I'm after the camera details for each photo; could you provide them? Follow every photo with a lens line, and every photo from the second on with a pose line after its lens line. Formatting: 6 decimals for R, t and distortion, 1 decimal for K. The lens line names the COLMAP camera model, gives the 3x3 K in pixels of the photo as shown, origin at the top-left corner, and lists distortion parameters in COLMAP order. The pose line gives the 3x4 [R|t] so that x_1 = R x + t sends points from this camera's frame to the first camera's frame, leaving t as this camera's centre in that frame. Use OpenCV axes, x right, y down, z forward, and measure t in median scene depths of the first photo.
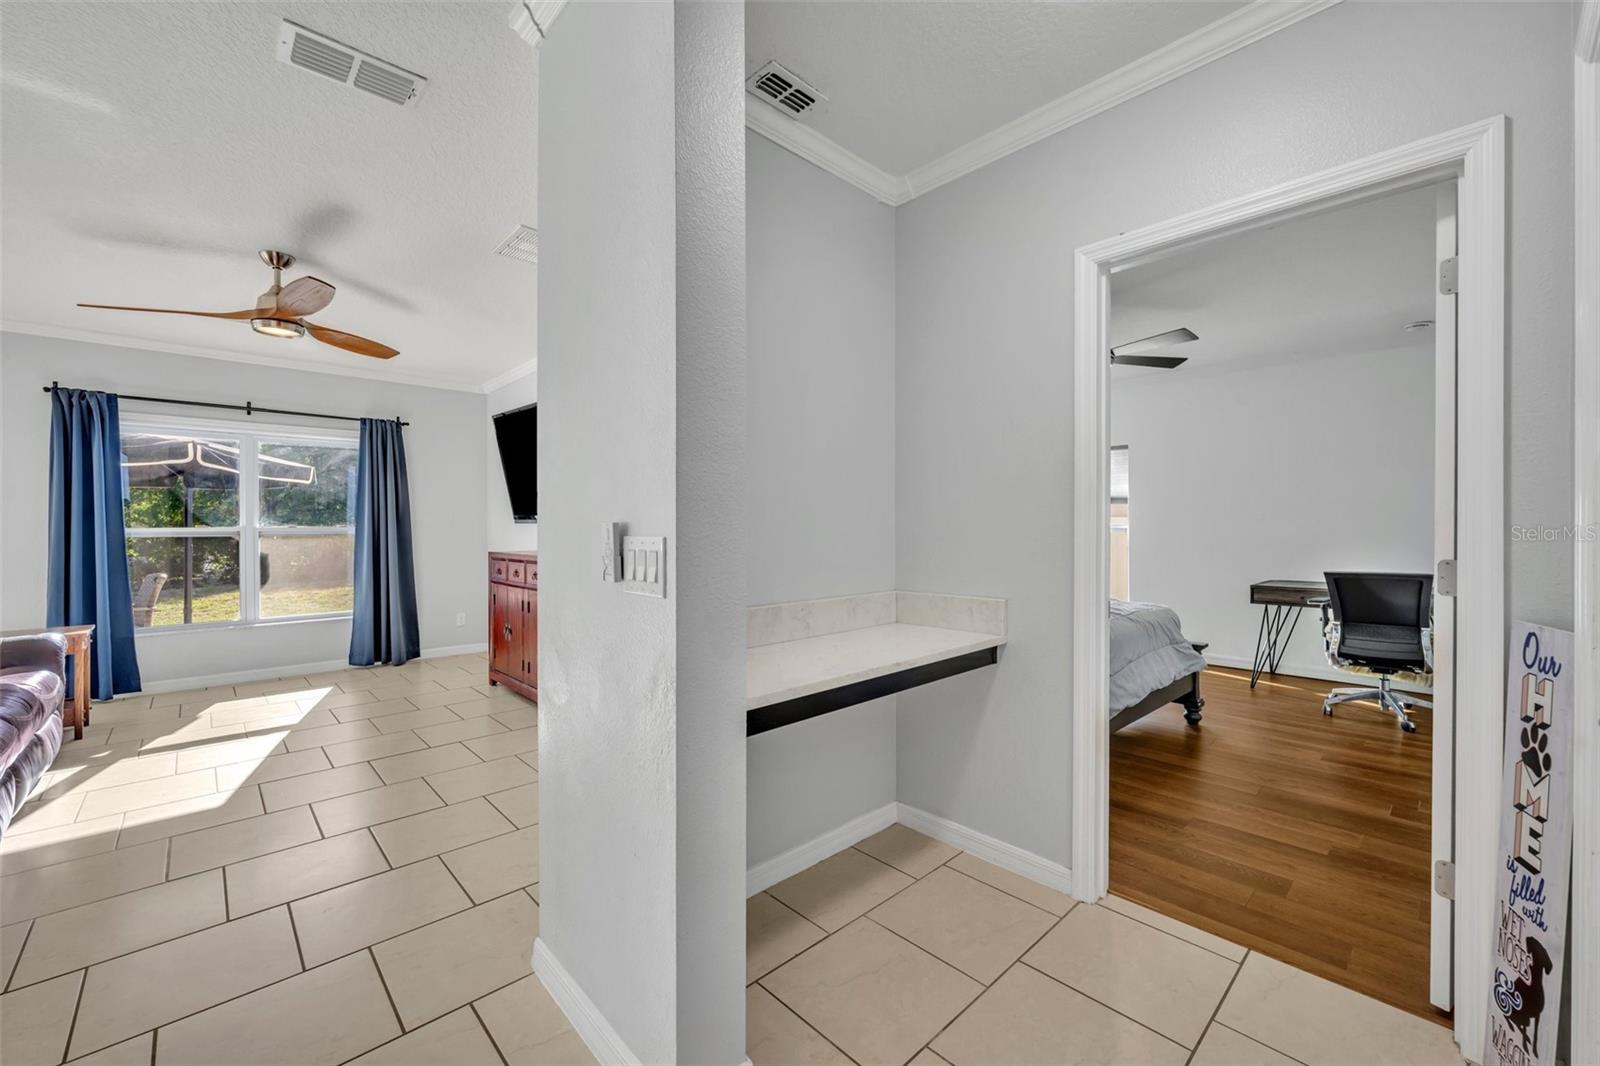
lens RADIAL K [[641.0, 0, 787.4], [0, 641.0, 529.8], [0, 0, 1]] dist [-0.003333, 0.000958]
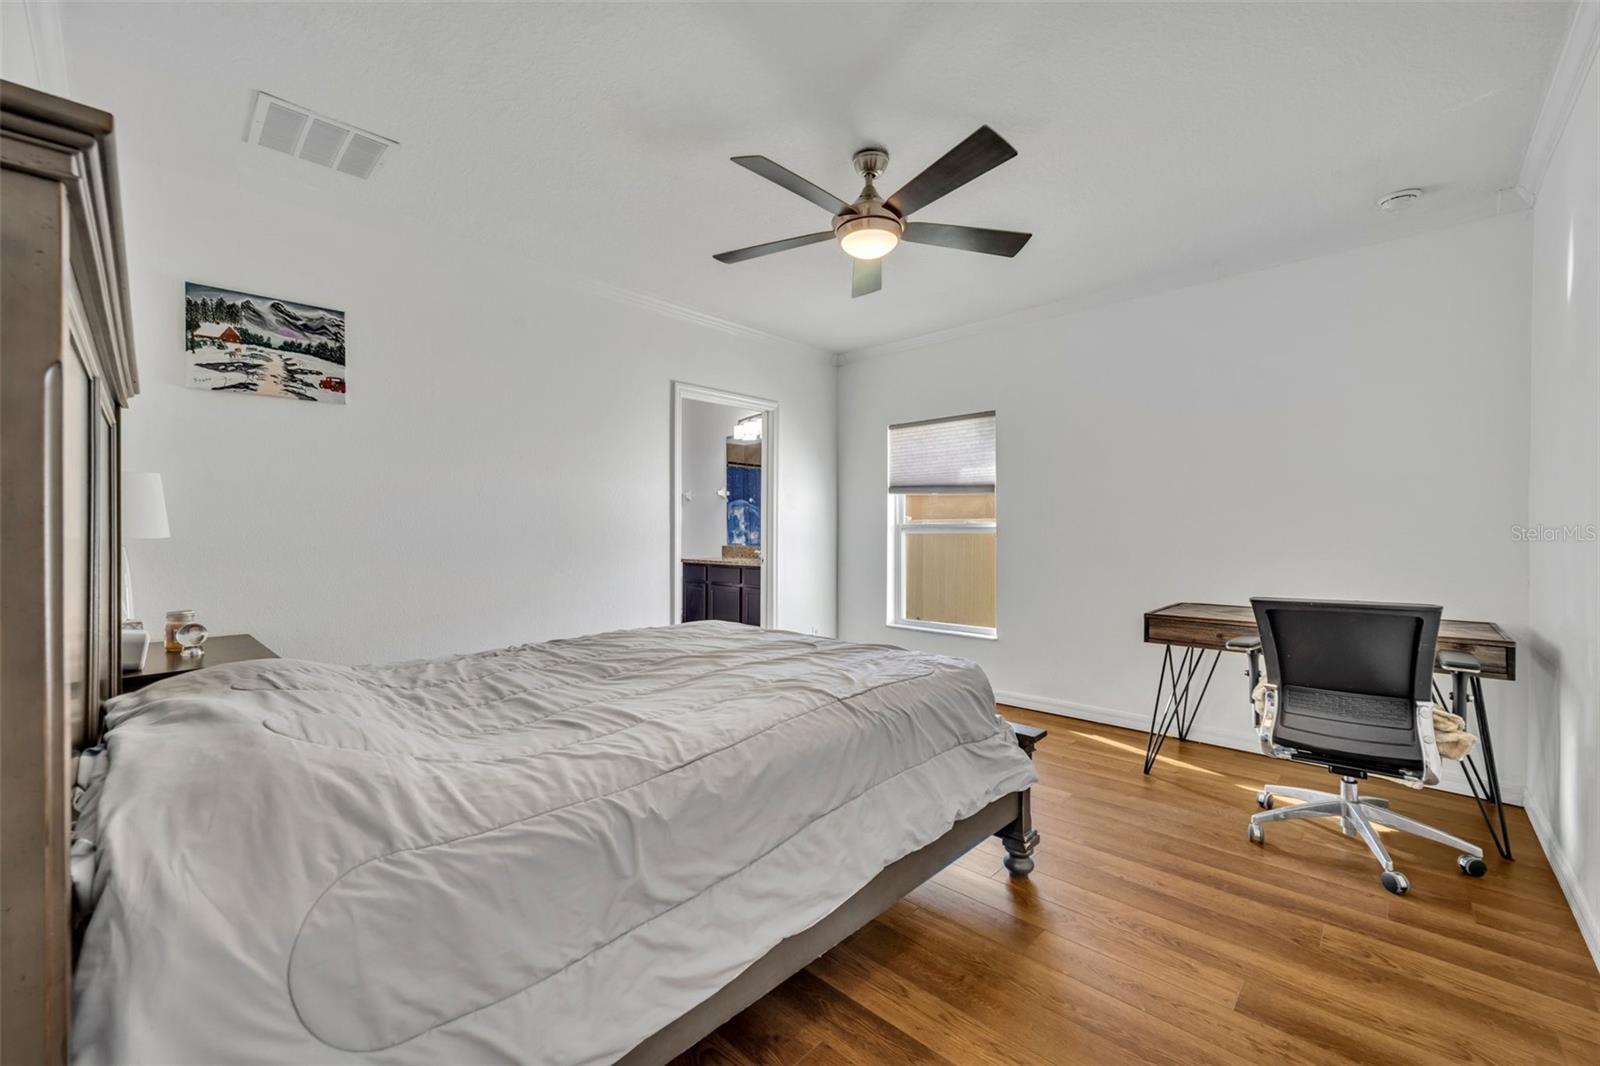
lens RADIAL K [[641.0, 0, 782.3], [0, 641.0, 531.3], [0, 0, 1]] dist [-0.003333, 0.000958]
pose [[0.998632, 0.005535, 0.051999, 0.375425], [-0.005371, 0.999980, -0.003280, 0.009159], [-0.052016, 0.002996, 0.998642, 0.432549]]
